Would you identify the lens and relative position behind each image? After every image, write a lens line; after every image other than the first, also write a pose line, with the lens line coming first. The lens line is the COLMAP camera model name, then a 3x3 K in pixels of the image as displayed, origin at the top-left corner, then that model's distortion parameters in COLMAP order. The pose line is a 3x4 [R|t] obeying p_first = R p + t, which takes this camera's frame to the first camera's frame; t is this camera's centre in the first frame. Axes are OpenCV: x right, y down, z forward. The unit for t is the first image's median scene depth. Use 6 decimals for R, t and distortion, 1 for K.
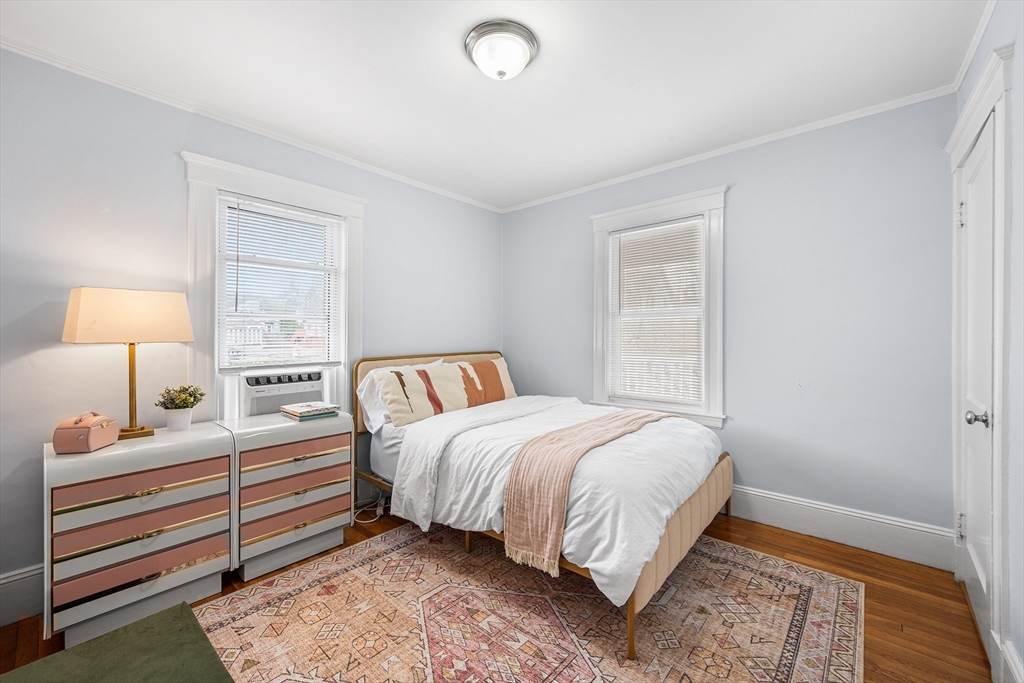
lens RADIAL K [[421.0, 0, 516.4], [0, 421.0, 330.7], [0, 0, 1]] dist [-0.000489, -0.000080]
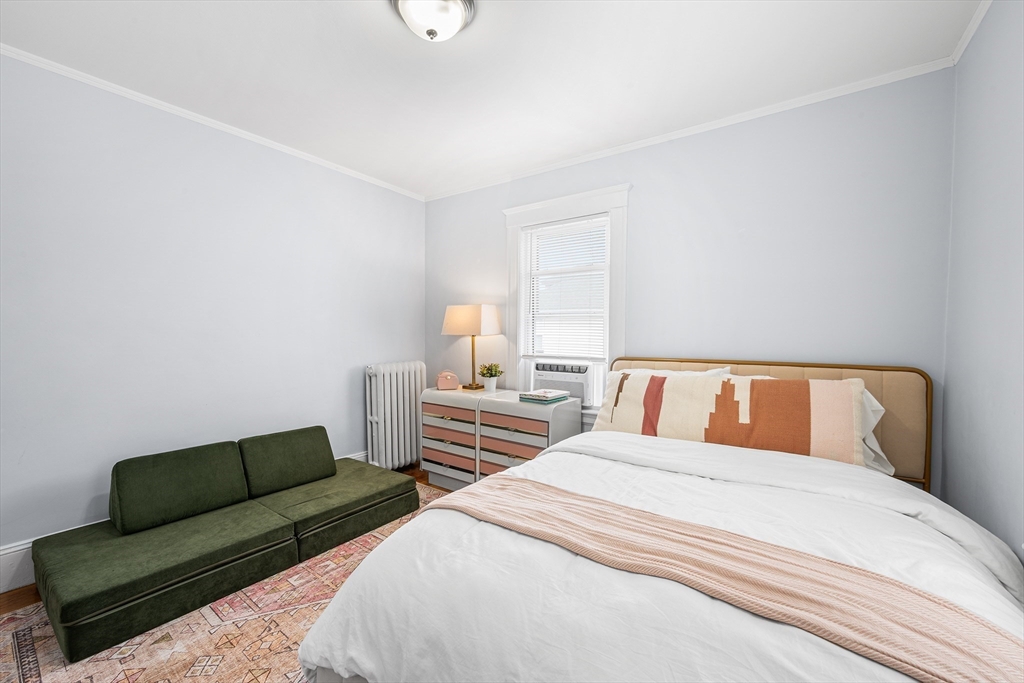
lens RADIAL K [[414.8, 0, 492.6], [0, 414.8, 342.3], [0, 0, 1]] dist [0.000206, 0.000011]
pose [[0.050429, 0.028535, -0.998320, 0.659742], [0.002862, 0.999584, 0.028715, 0.007027], [0.998724, -0.004305, 0.050327, 0.817826]]
